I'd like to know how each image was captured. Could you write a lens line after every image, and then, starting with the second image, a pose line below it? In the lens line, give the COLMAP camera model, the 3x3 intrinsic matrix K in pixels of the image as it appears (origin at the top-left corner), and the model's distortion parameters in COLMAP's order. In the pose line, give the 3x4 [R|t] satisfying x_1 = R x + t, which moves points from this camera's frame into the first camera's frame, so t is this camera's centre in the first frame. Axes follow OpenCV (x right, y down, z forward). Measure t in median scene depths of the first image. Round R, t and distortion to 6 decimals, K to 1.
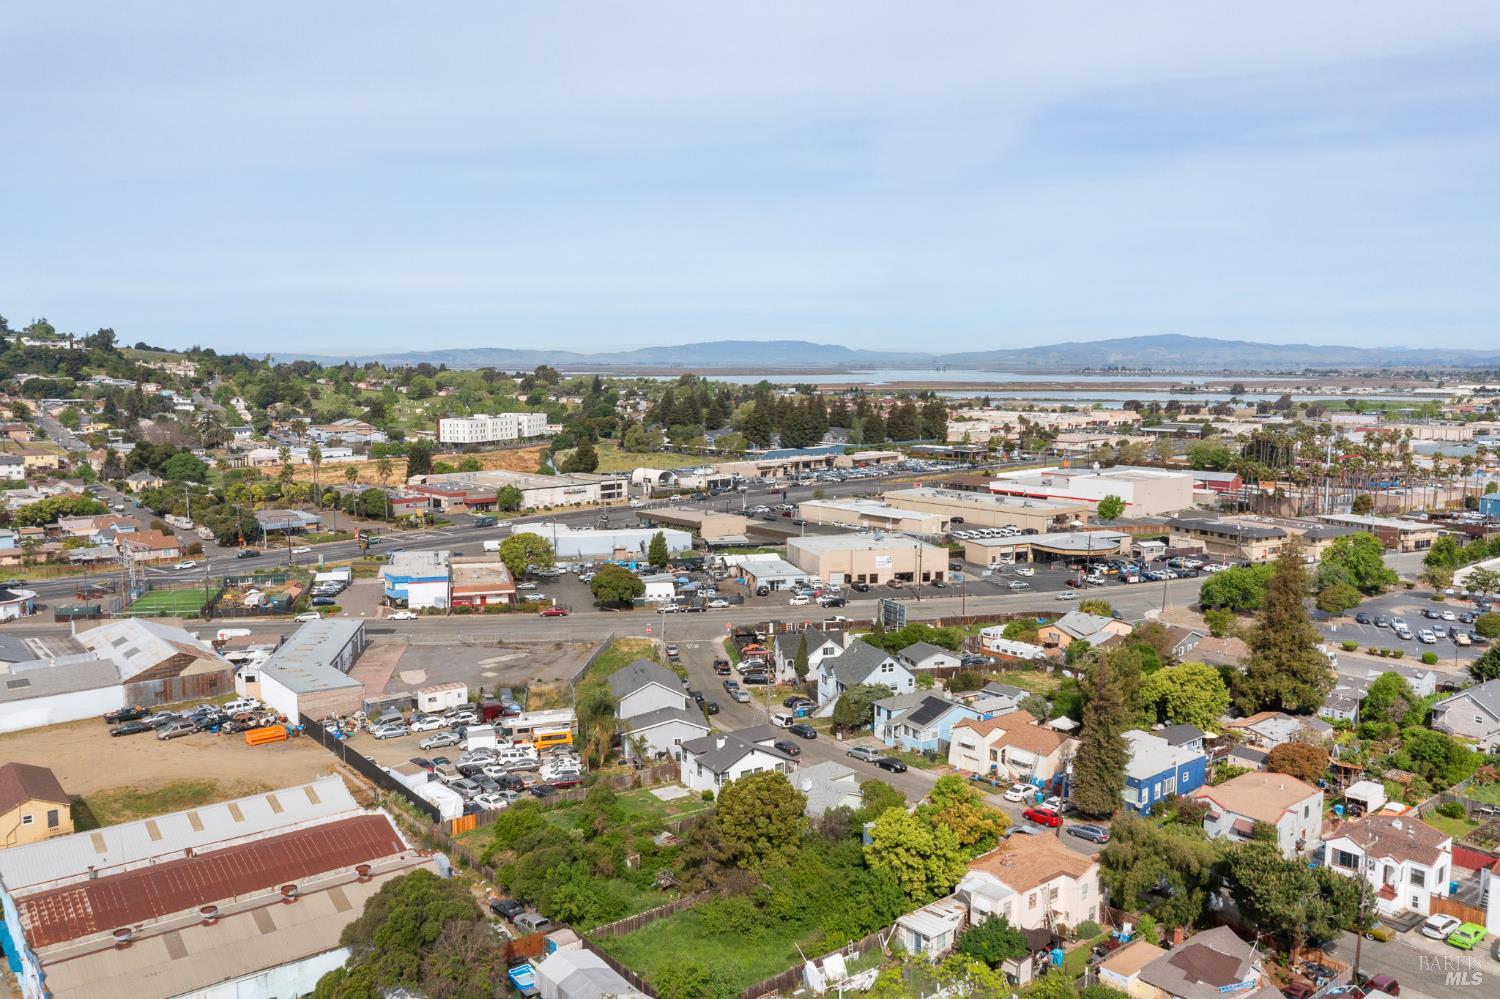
lens RADIAL K [[1145.0, 0, 750.0], [0, 1145.0, 499.5], [0, 0, 1]] dist [-0.000096, -0.000697]
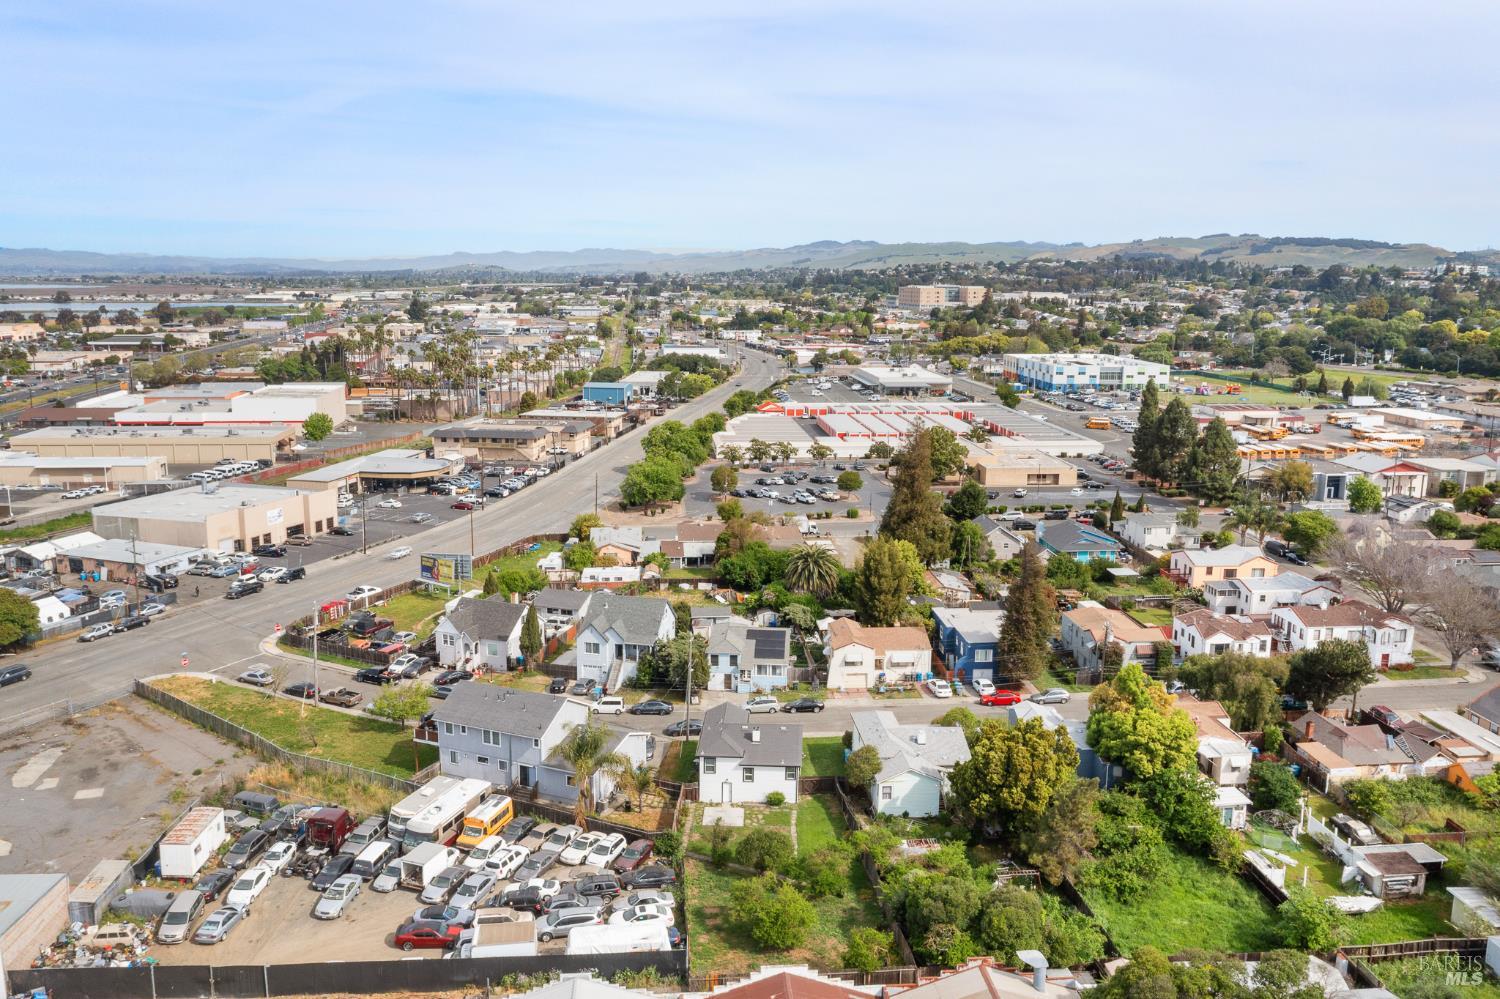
lens RADIAL K [[1209.3, 0, 618.3], [0, 1209.3, 499.2], [0, 0, 1]] dist [-0.013639, -0.004684]
pose [[0.575844, -0.143114, 0.804936, -0.369829], [0.087028, 0.989696, 0.113705, -0.027471], [-0.812915, 0.004575, 0.582365, 0.292888]]
